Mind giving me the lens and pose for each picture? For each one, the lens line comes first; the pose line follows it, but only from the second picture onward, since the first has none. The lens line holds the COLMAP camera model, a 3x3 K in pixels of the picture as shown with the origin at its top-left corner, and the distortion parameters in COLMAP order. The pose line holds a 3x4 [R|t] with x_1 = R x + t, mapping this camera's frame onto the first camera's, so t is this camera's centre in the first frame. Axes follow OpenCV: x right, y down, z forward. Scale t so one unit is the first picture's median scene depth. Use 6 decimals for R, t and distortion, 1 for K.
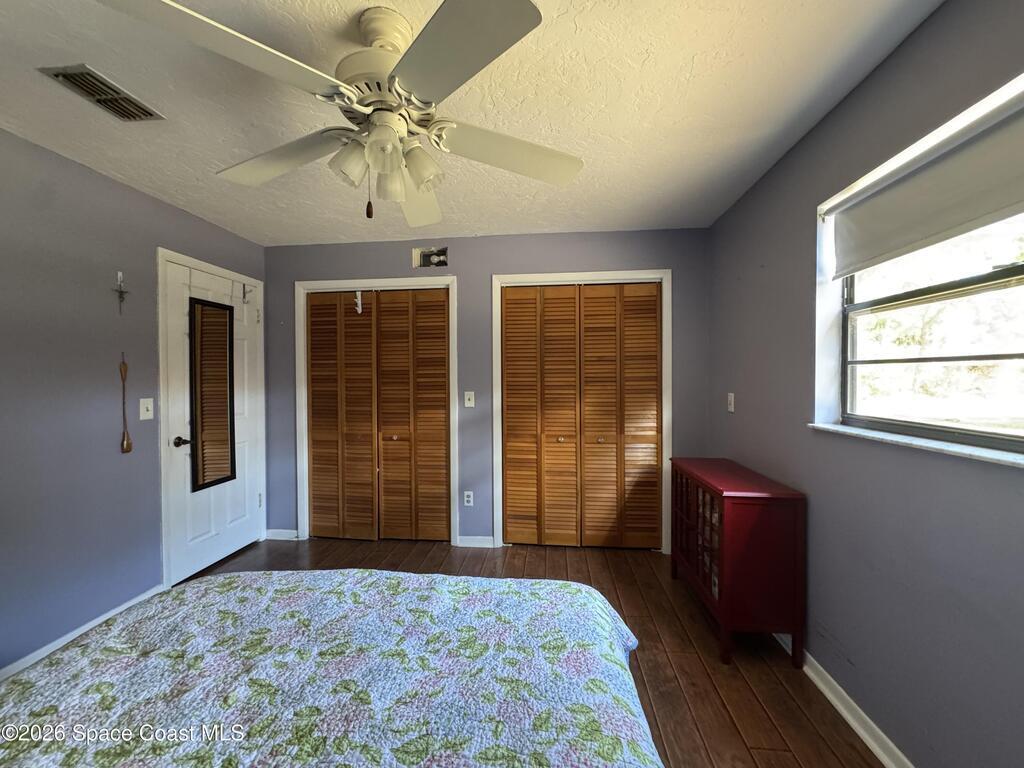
lens RADIAL K [[407.7, 0, 510.1], [0, 407.7, 383.7], [0, 0, 1]] dist [-0.004086, 0.001340]
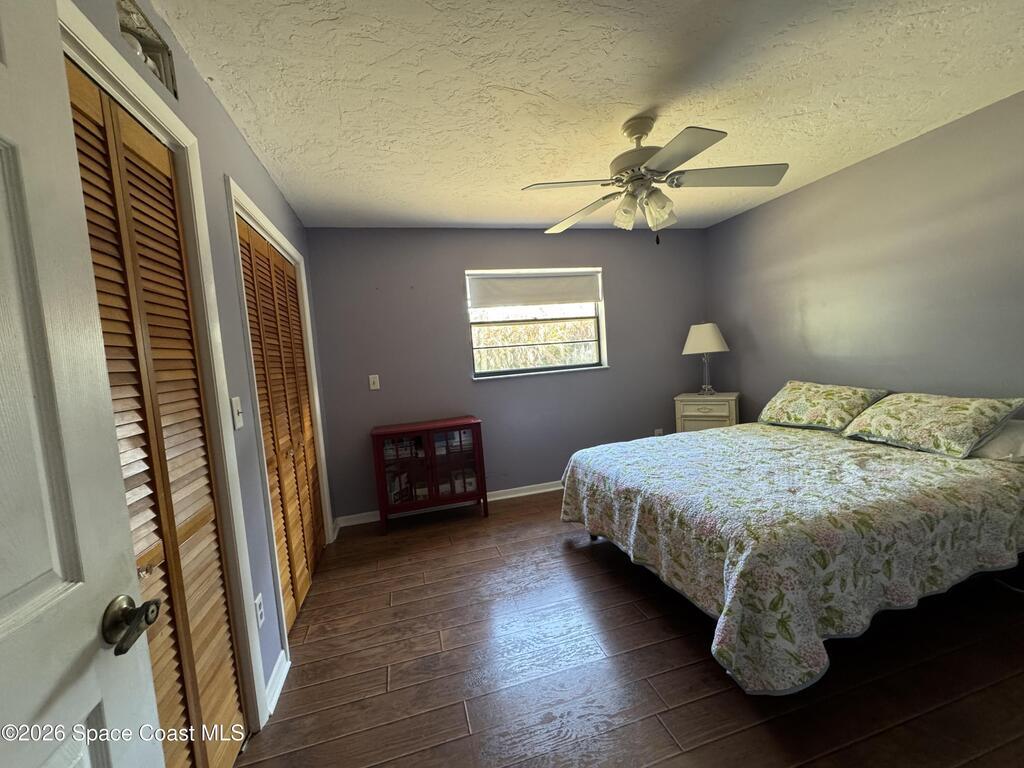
lens RADIAL K [[407.7, 0, 515.5], [0, 407.7, 384.4], [0, 0, 1]] dist [-0.004086, 0.001340]
pose [[-0.367826, -0.027639, 0.929484, -1.636573], [0.091870, 0.993588, 0.065901, 0.014424], [-0.925345, 0.109632, -0.362929, 2.110300]]
